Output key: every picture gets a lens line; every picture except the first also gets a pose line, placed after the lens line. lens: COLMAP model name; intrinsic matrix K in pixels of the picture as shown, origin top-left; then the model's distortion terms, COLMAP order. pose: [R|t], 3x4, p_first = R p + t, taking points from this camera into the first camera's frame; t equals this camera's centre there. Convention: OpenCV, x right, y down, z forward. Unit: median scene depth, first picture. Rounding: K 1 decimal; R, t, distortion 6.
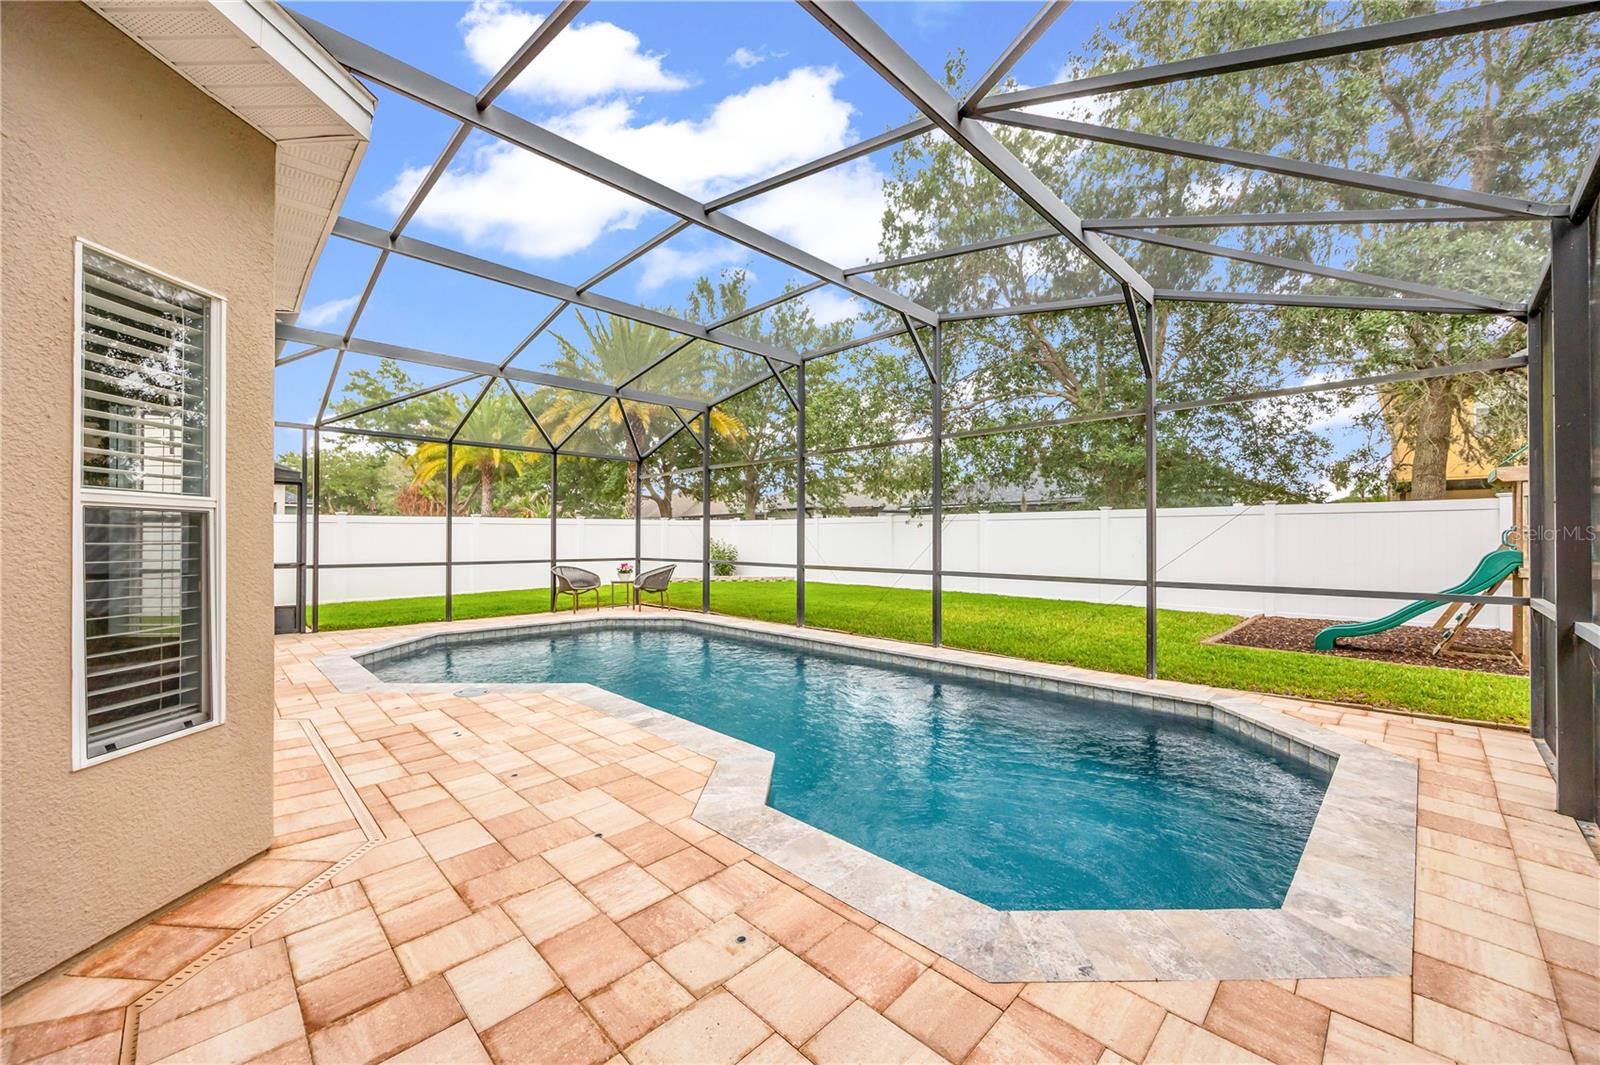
lens RADIAL K [[615.6, 0, 808.4], [0, 615.6, 539.1], [0, 0, 1]] dist [-0.000280, 0.000044]
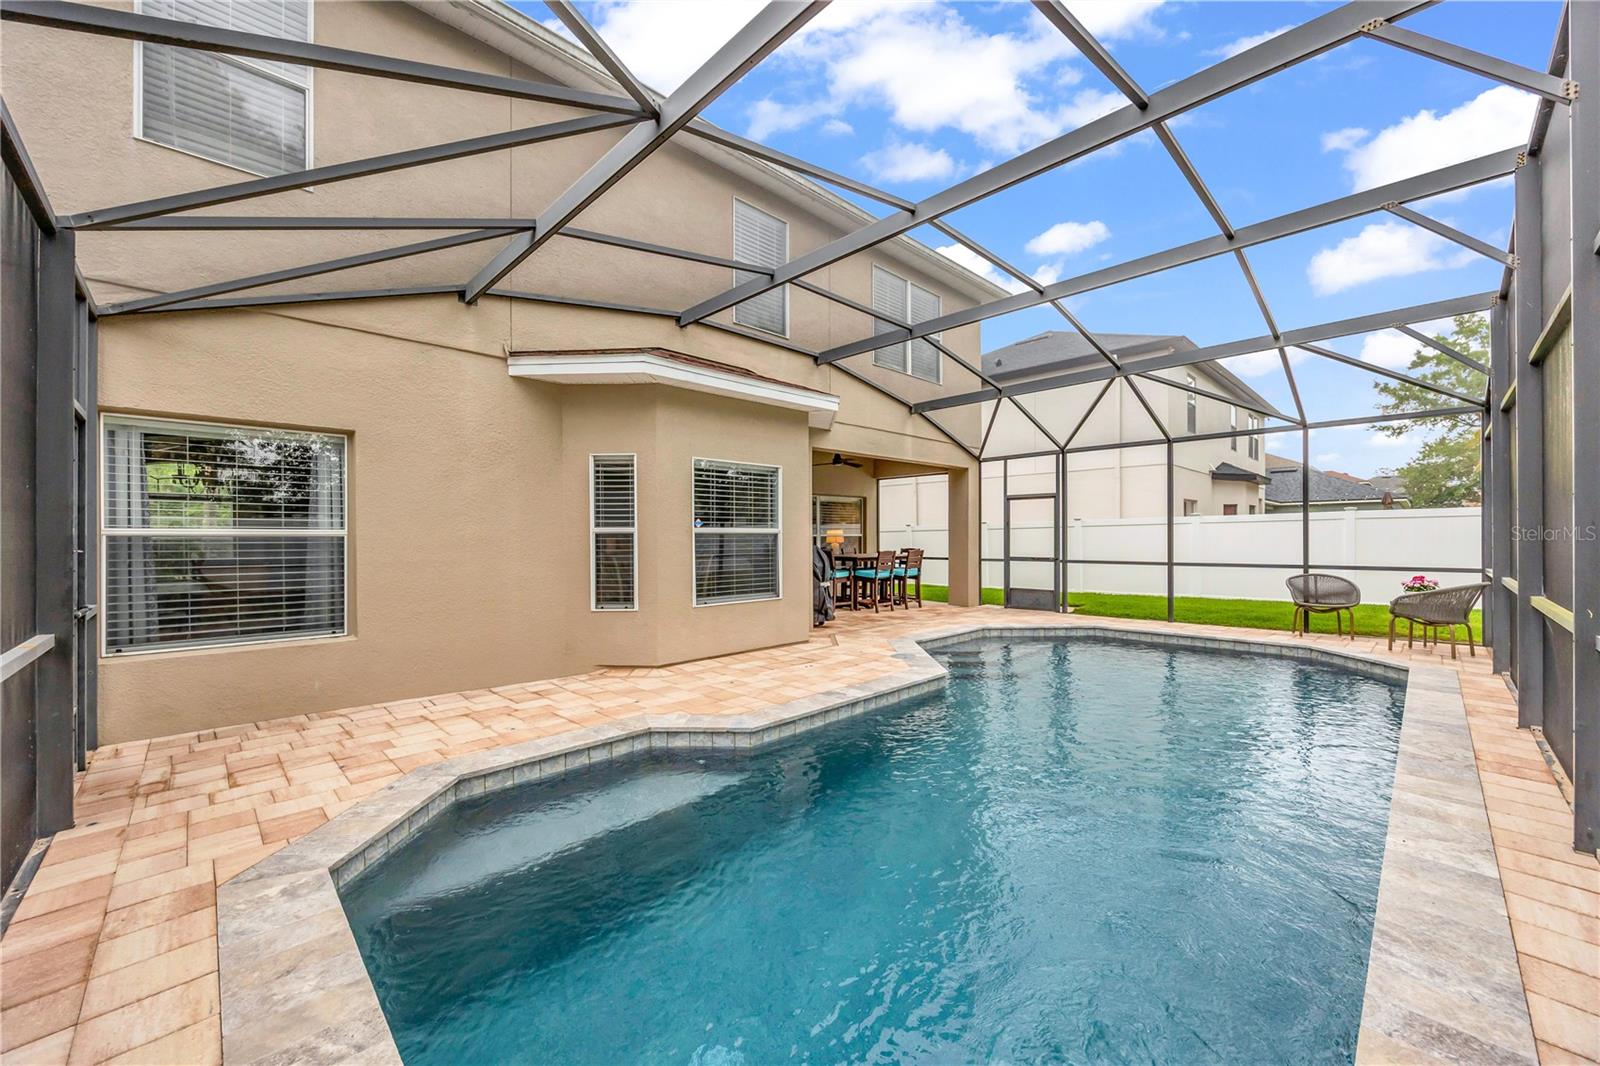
lens RADIAL K [[615.6, 0, 808.4], [0, 615.6, 539.6], [0, 0, 1]] dist [-0.000280, 0.000044]
pose [[-0.009004, 0.002002, -0.999957, 0.553526], [0.005706, 0.999982, 0.001950, -0.006555], [0.999943, -0.005688, -0.009015, 0.553221]]
